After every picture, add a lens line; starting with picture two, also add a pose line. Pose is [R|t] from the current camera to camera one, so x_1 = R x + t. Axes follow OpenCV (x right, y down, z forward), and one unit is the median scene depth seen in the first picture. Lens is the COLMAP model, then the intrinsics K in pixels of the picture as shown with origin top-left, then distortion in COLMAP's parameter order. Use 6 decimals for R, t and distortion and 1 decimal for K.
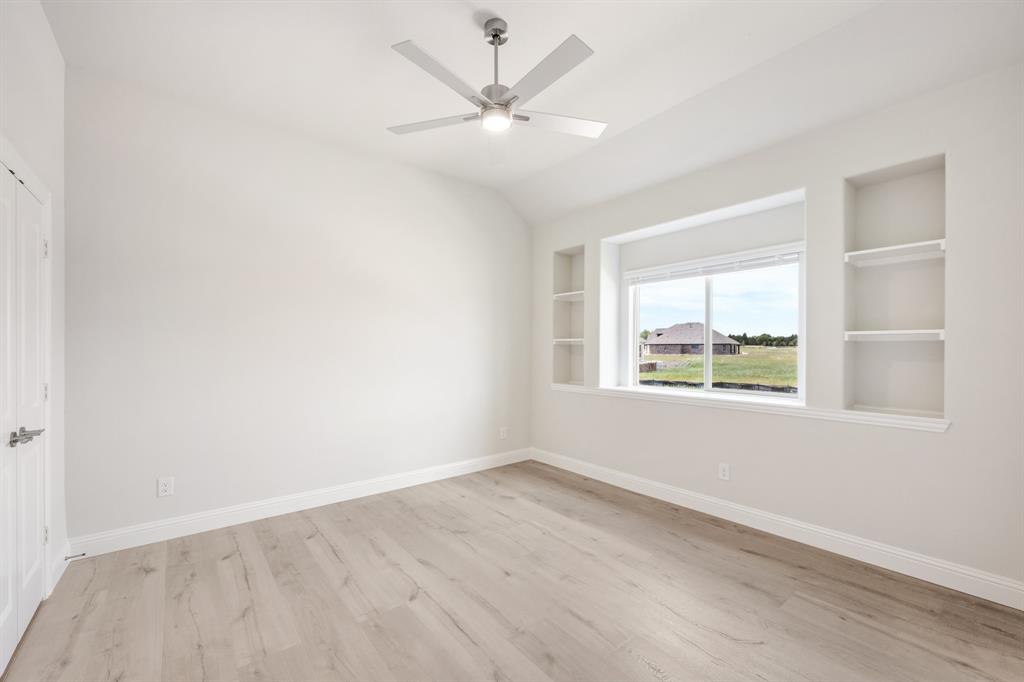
lens RADIAL K [[419.8, 0, 513.0], [0, 419.8, 349.1], [0, 0, 1]] dist [0.003774, 0.000854]
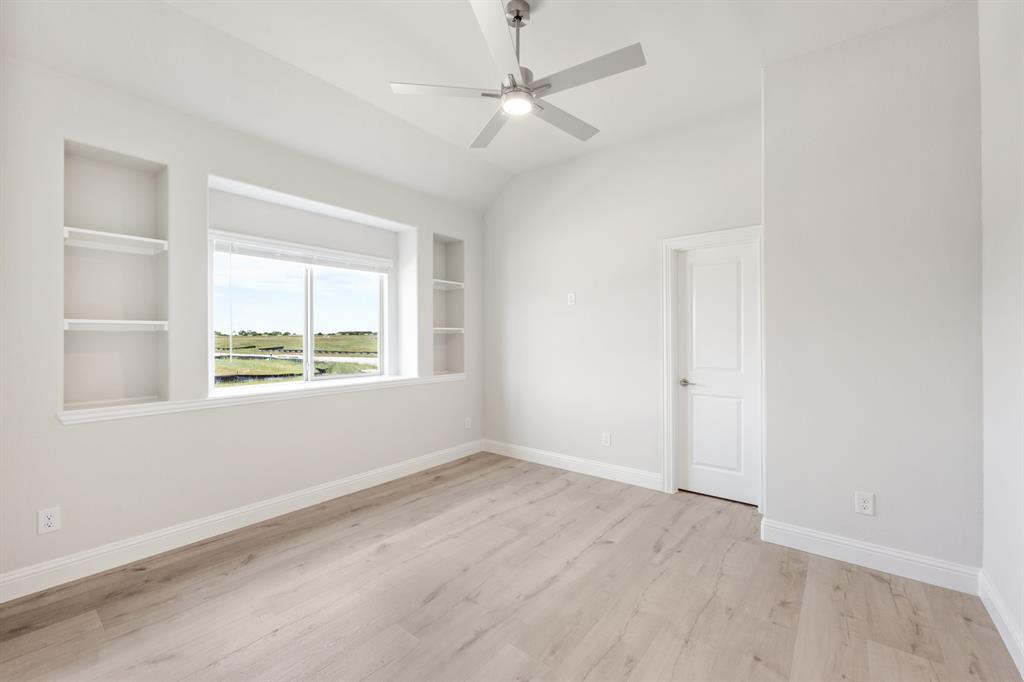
lens RADIAL K [[419.8, 0, 512.7], [0, 419.8, 332.6], [0, 0, 1]] dist [0.003774, 0.000854]
pose [[-0.208435, 0.010116, 0.977984, -0.588244], [0.005240, 0.999944, -0.009227, -0.002376], [-0.978022, 0.003201, -0.208476, 0.725833]]
